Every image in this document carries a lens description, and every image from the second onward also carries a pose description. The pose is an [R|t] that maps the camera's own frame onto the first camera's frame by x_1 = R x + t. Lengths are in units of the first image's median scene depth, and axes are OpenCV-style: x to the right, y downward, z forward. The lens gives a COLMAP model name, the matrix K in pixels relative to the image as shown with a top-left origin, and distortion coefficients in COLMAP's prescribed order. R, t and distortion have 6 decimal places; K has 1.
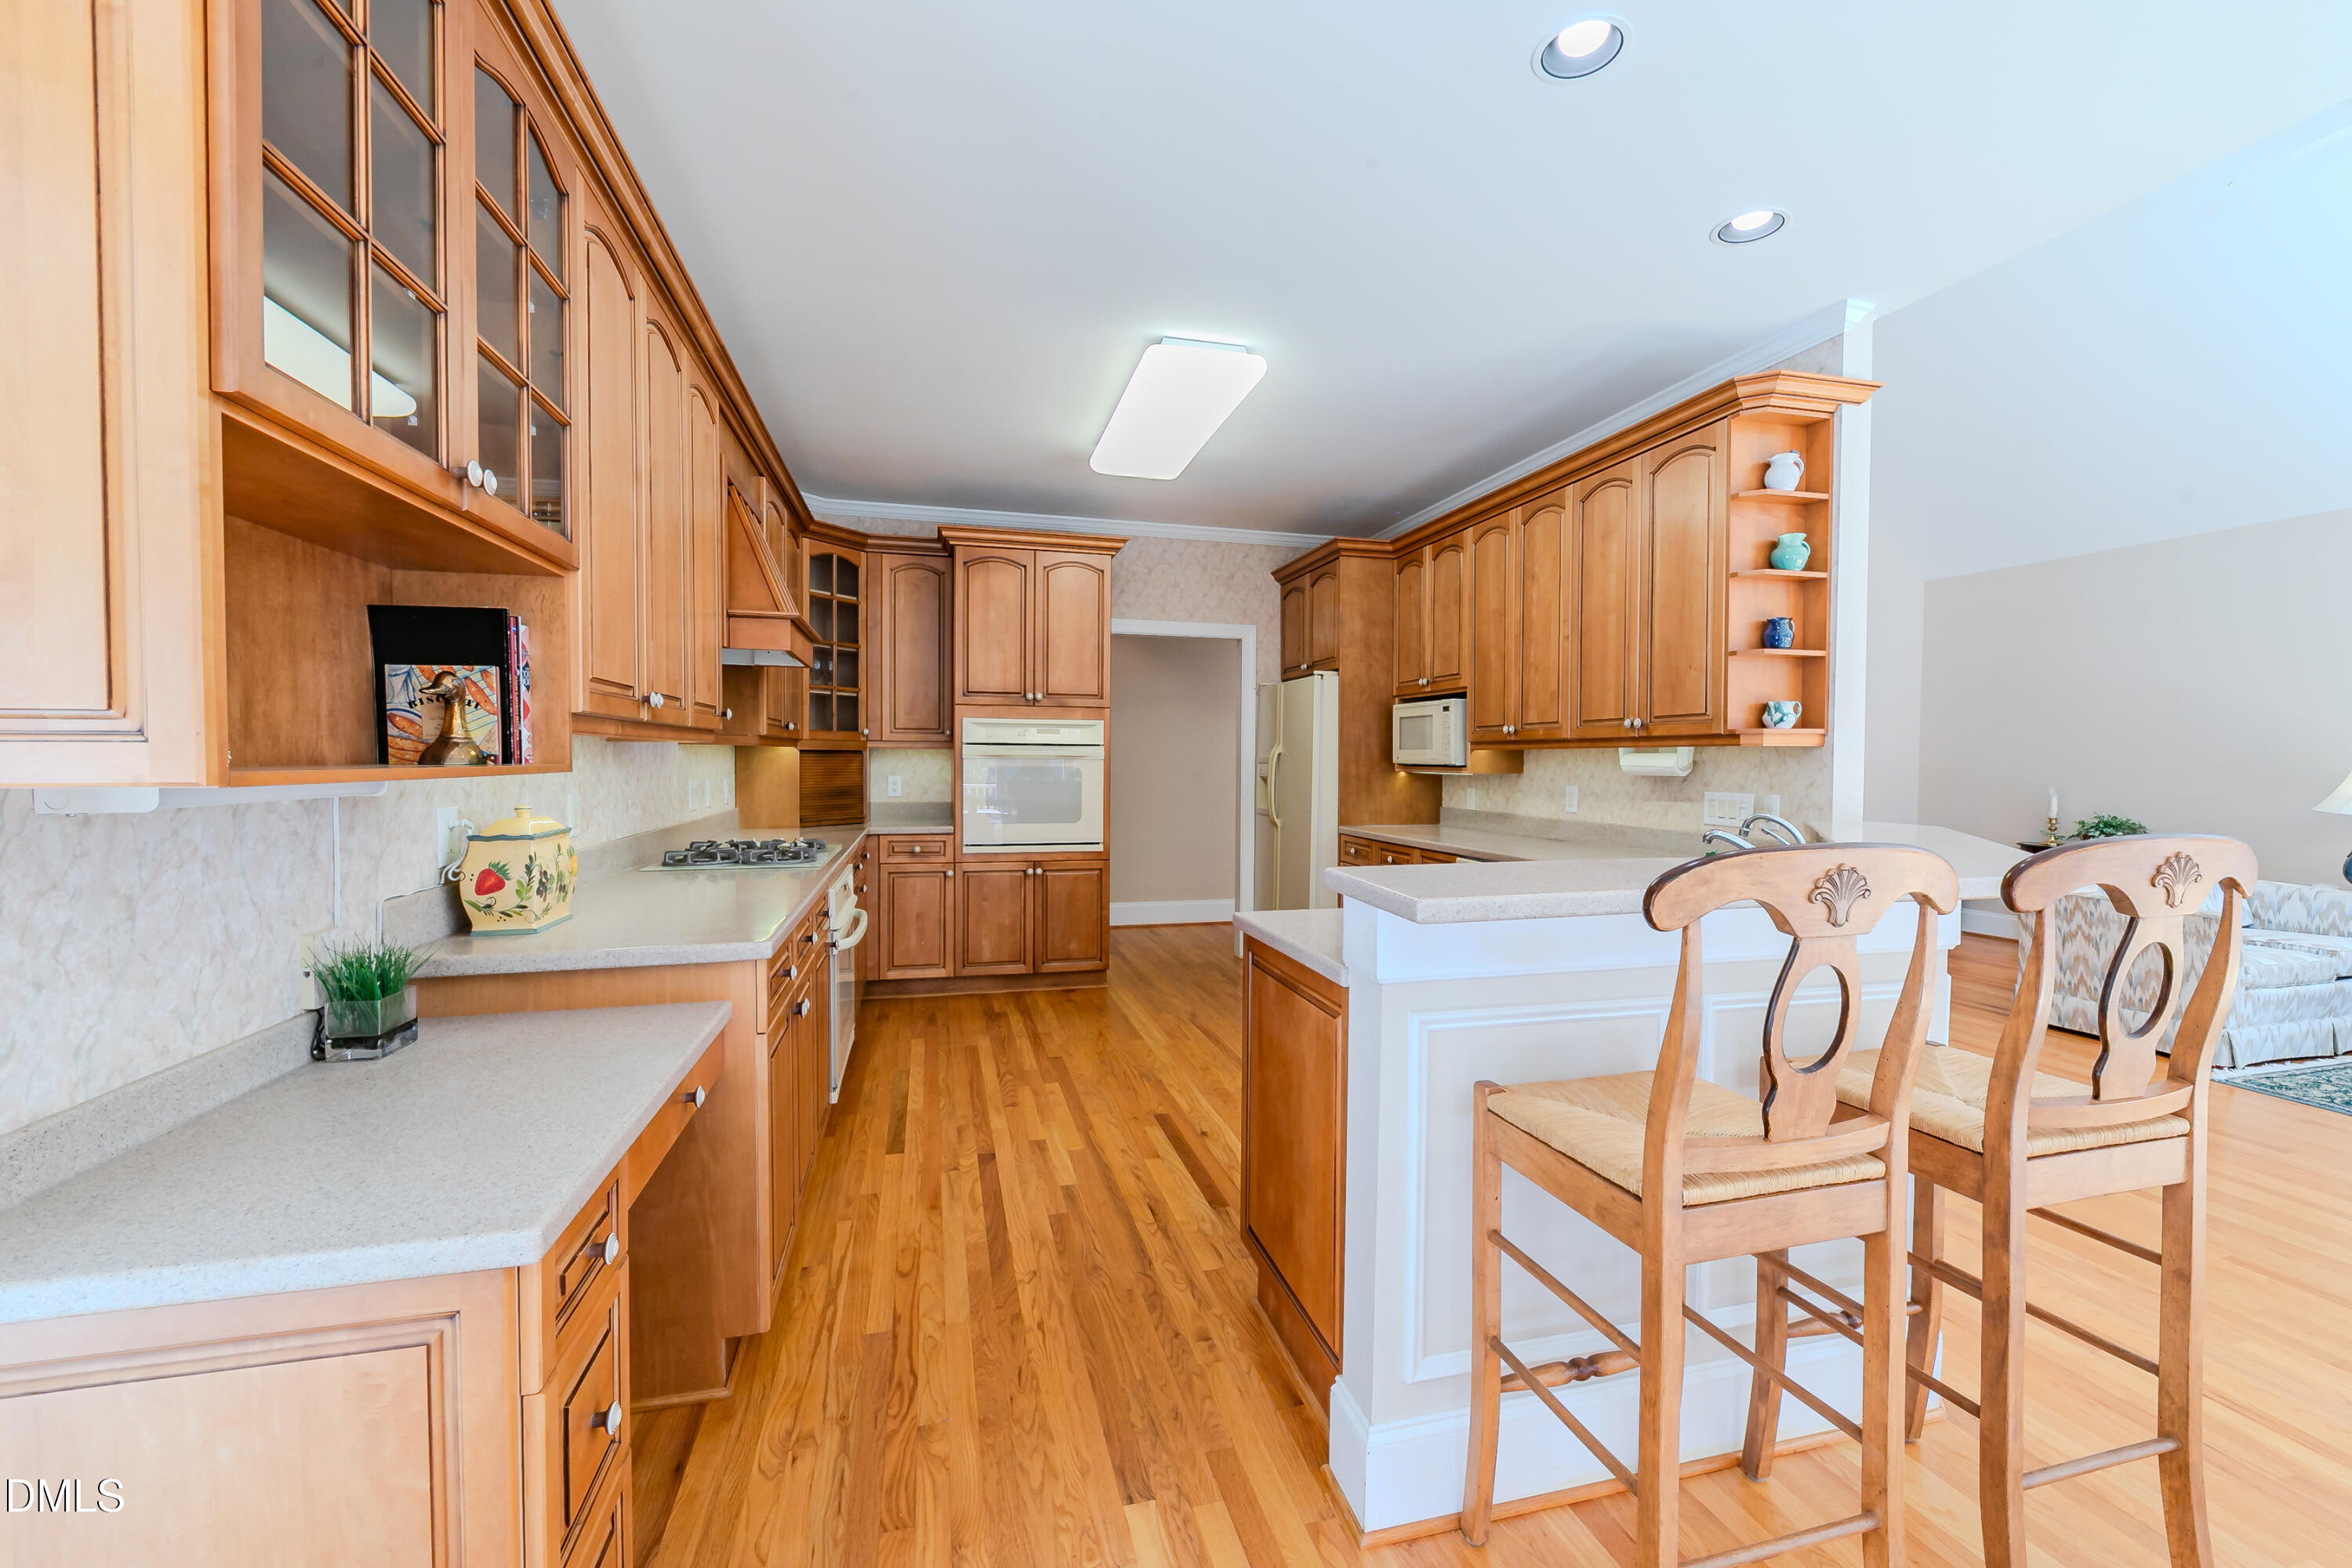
lens RADIAL K [[958.3, 0, 1188.9], [0, 958.3, 781.3], [0, 0, 1]] dist [-0.000111, -0.001016]
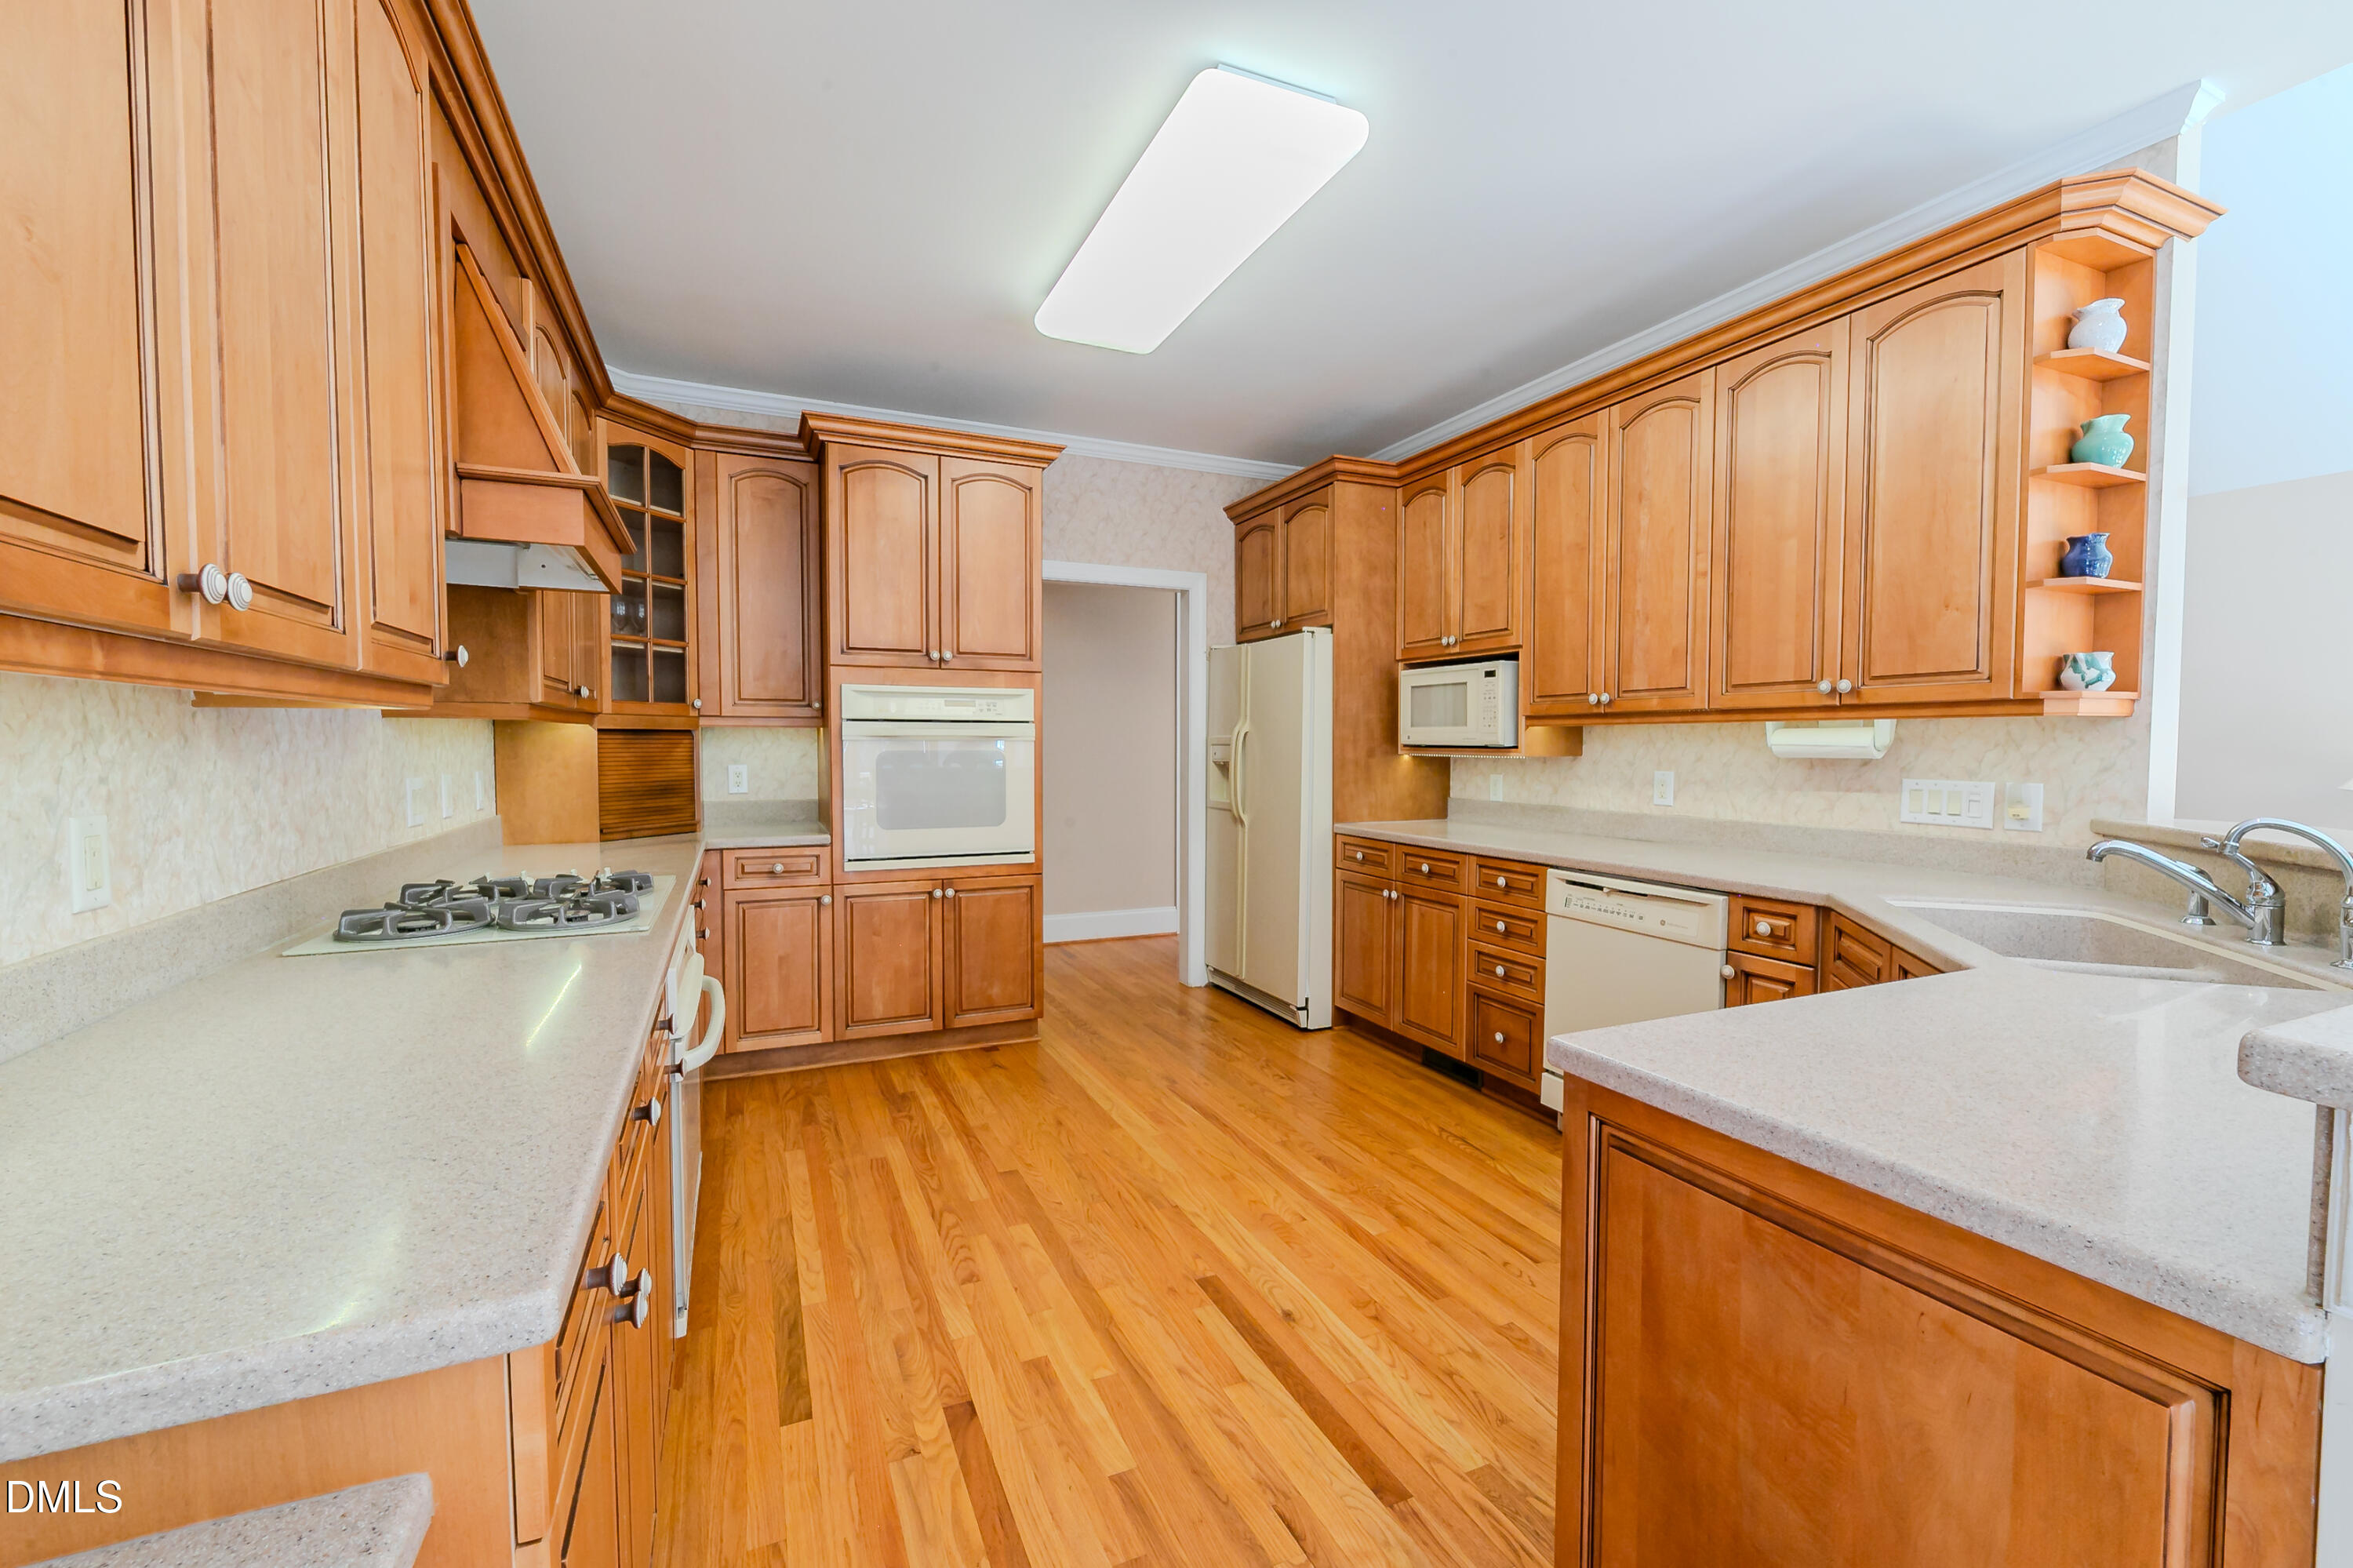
lens RADIAL K [[958.8, 0, 1168.9], [0, 958.8, 782.1], [0, 0, 1]] dist [-0.000111, -0.001016]
pose [[0.987664, -0.011241, 0.156187, -0.133958], [0.008369, 0.999784, 0.019031, -0.005153], [-0.156367, -0.017489, 0.987544, 0.314080]]
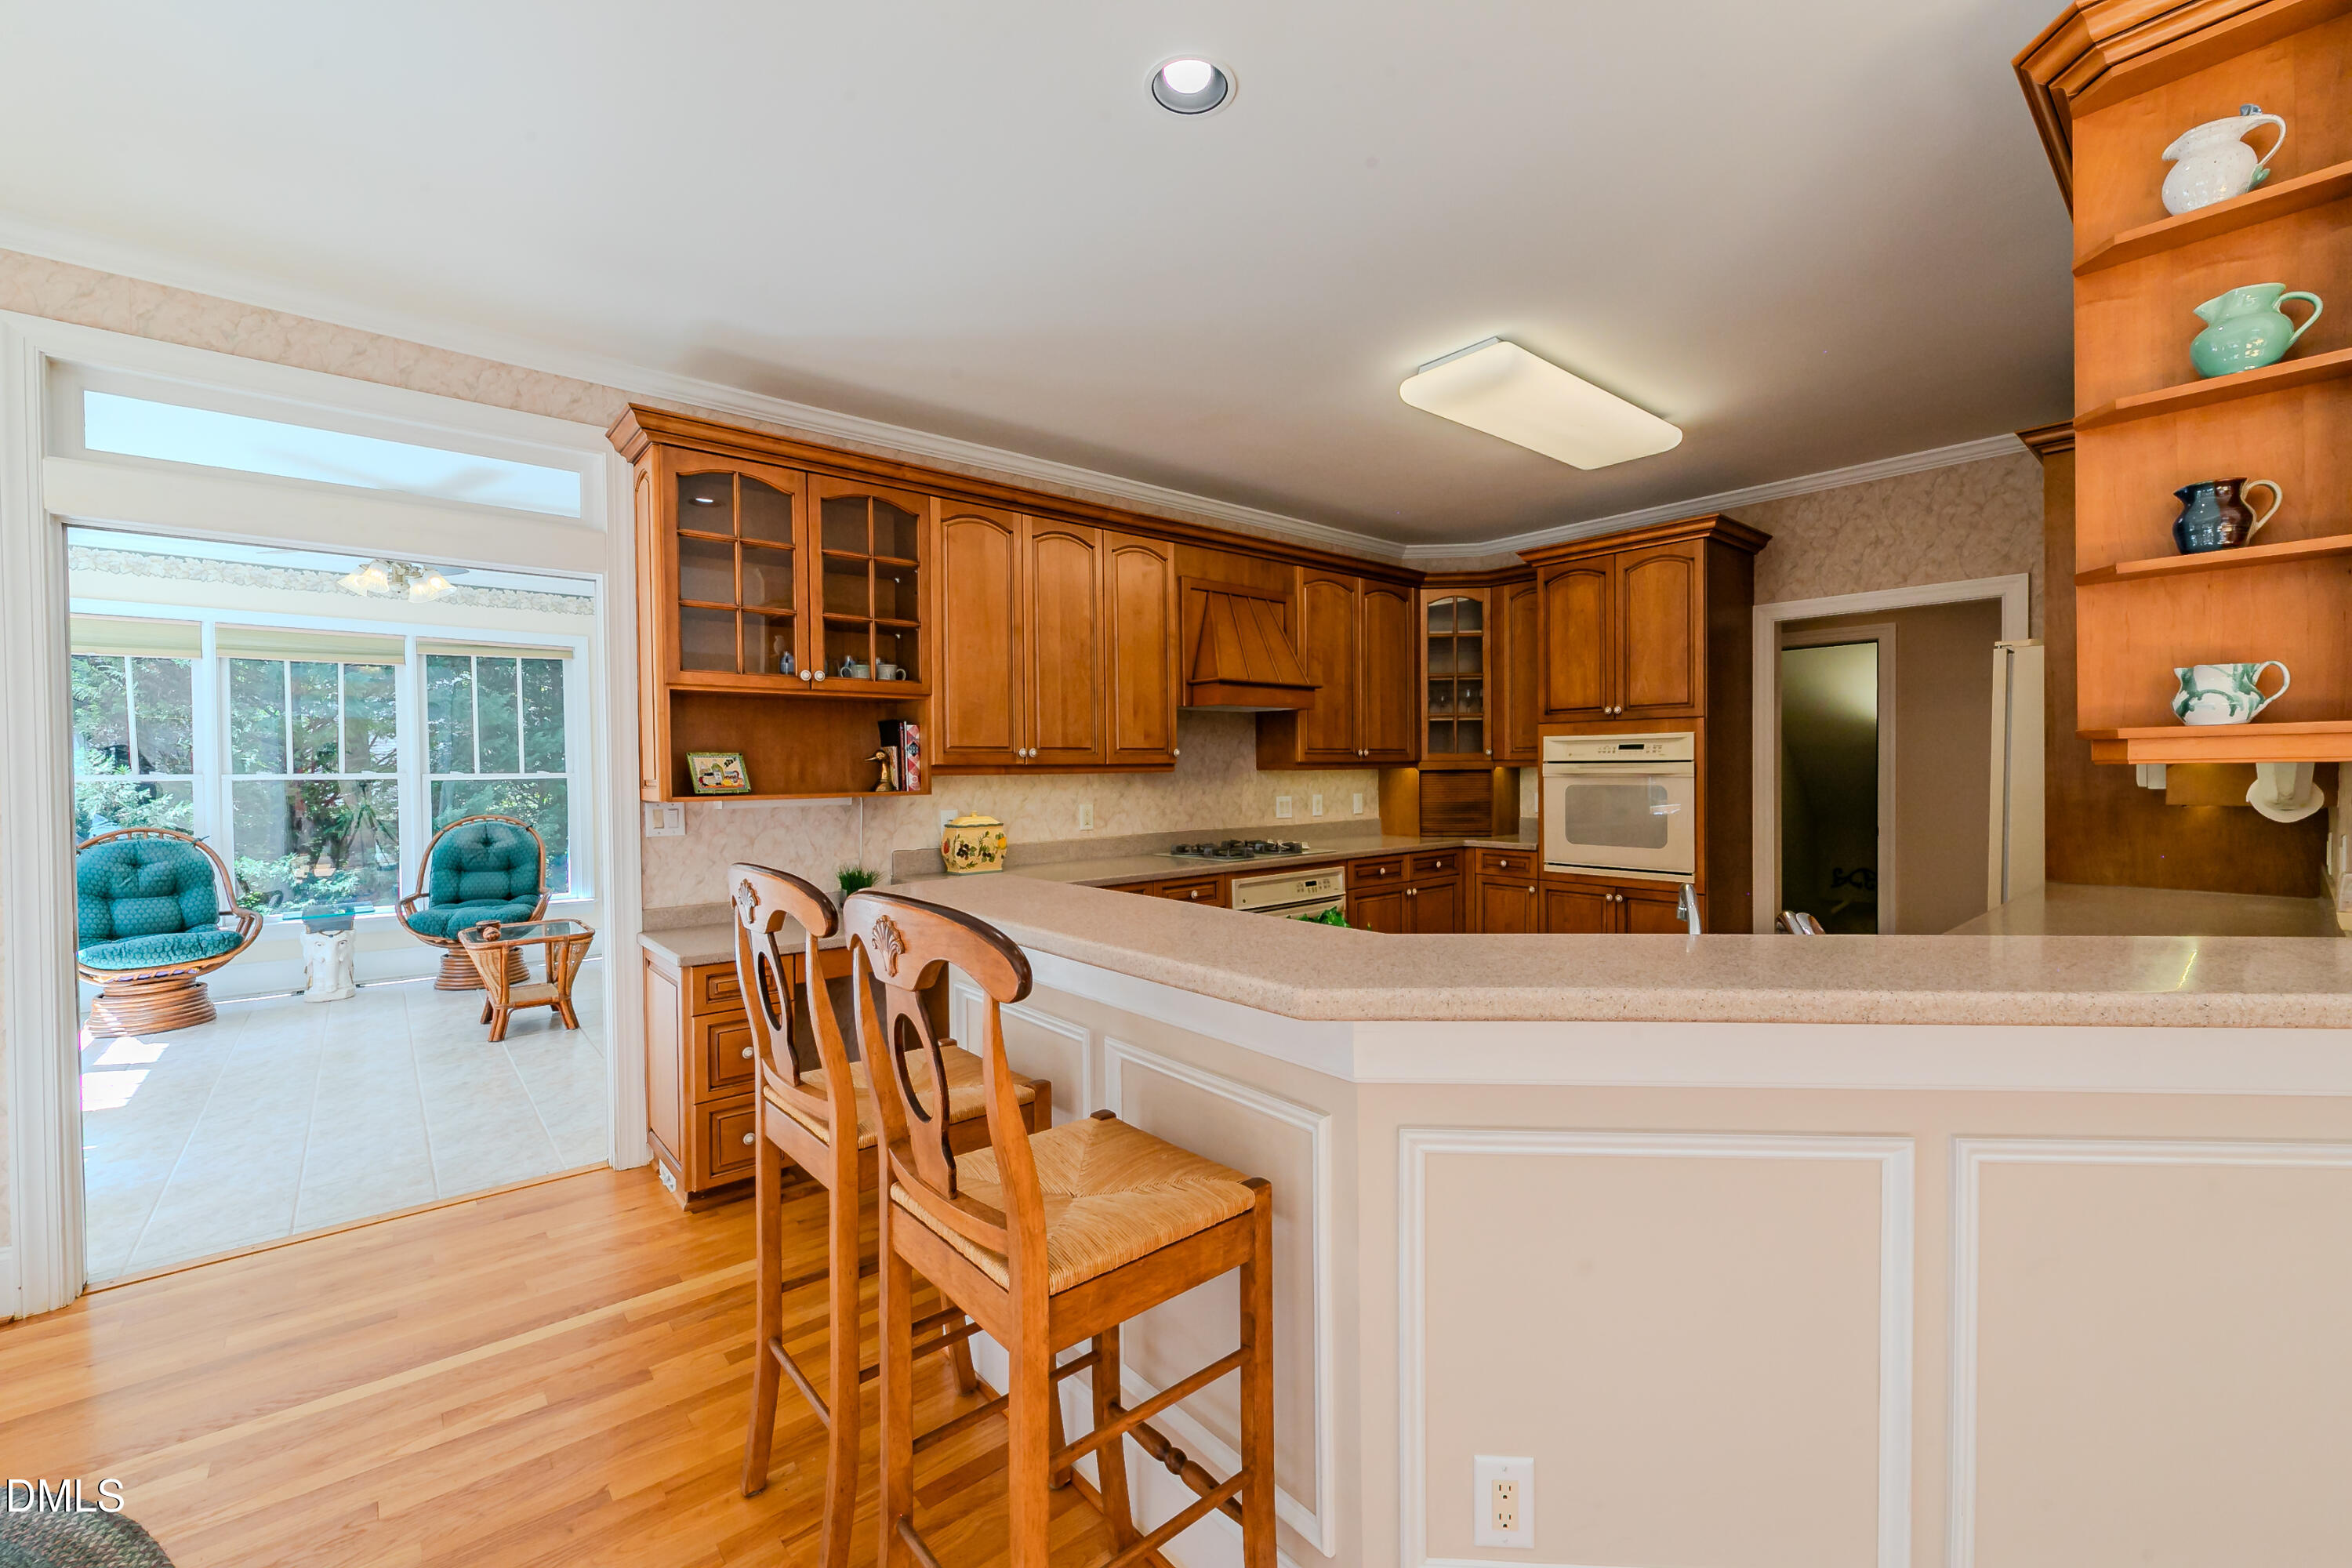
lens RADIAL K [[958.3, 0, 1172.5], [0, 958.3, 790.2], [0, 0, 1]] dist [-0.000111, -0.001016]
pose [[0.426995, 0.011153, -0.904185, 0.637941], [-0.008937, 0.999927, 0.008113, -0.018424], [0.904210, 0.004616, 0.427063, 0.274467]]
